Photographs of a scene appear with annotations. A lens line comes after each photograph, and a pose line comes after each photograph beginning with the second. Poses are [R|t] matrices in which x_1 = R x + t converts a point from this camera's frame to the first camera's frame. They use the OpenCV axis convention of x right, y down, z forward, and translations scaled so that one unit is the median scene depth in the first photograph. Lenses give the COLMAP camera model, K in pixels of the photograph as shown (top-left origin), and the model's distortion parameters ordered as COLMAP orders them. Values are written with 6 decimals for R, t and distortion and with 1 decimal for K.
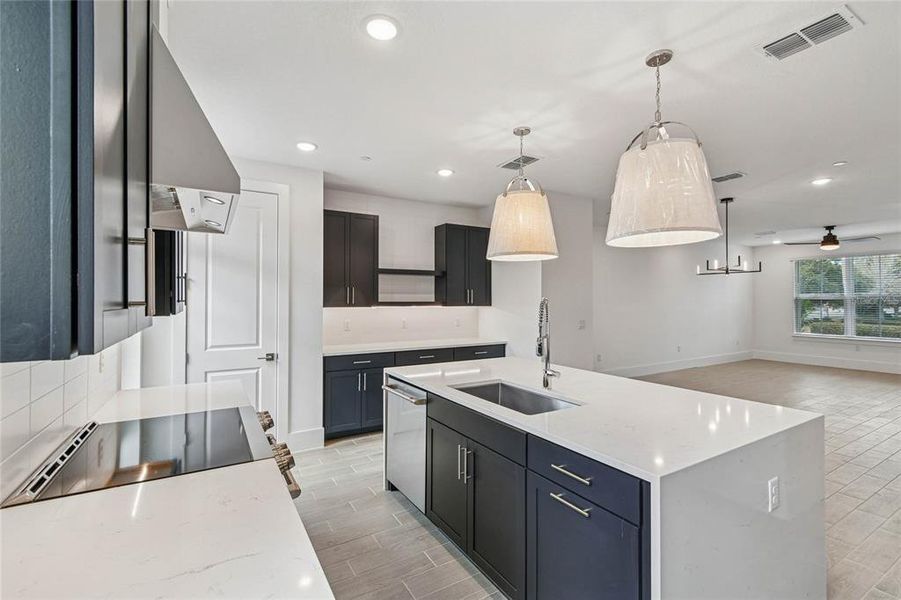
lens RADIAL K [[404.6, 0, 450.5], [0, 404.6, 300.0], [0, 0, 1]] dist [0.001105, 0.000072]
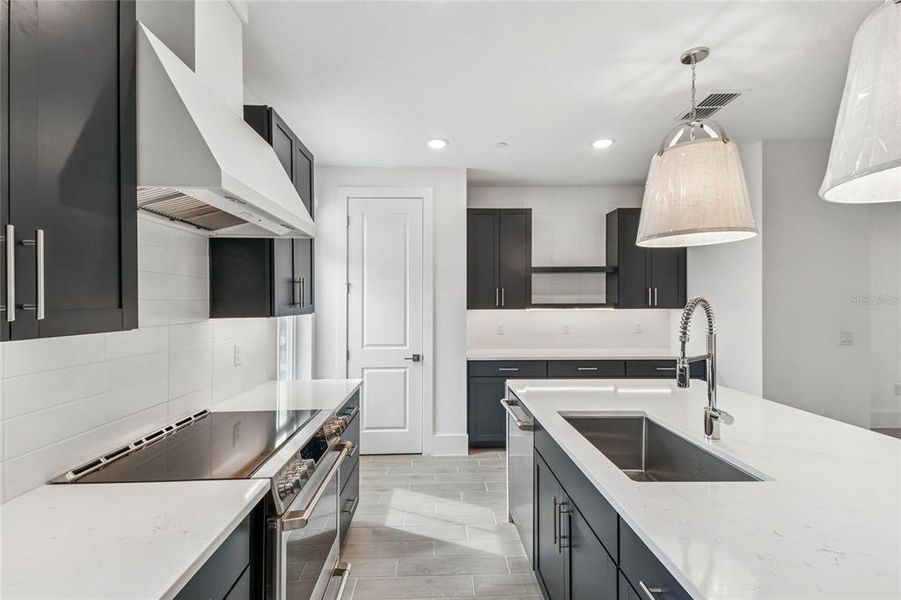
lens RADIAL K [[401.3, 0, 447.6], [0, 401.3, 303.5], [0, 0, 1]] dist [0.048968, -0.027174]
pose [[0.869776, -0.004506, -0.493427, 0.120408], [0.006363, 0.999978, 0.002083, 0.001170], [0.493406, -0.004952, 0.869785, 0.142744]]
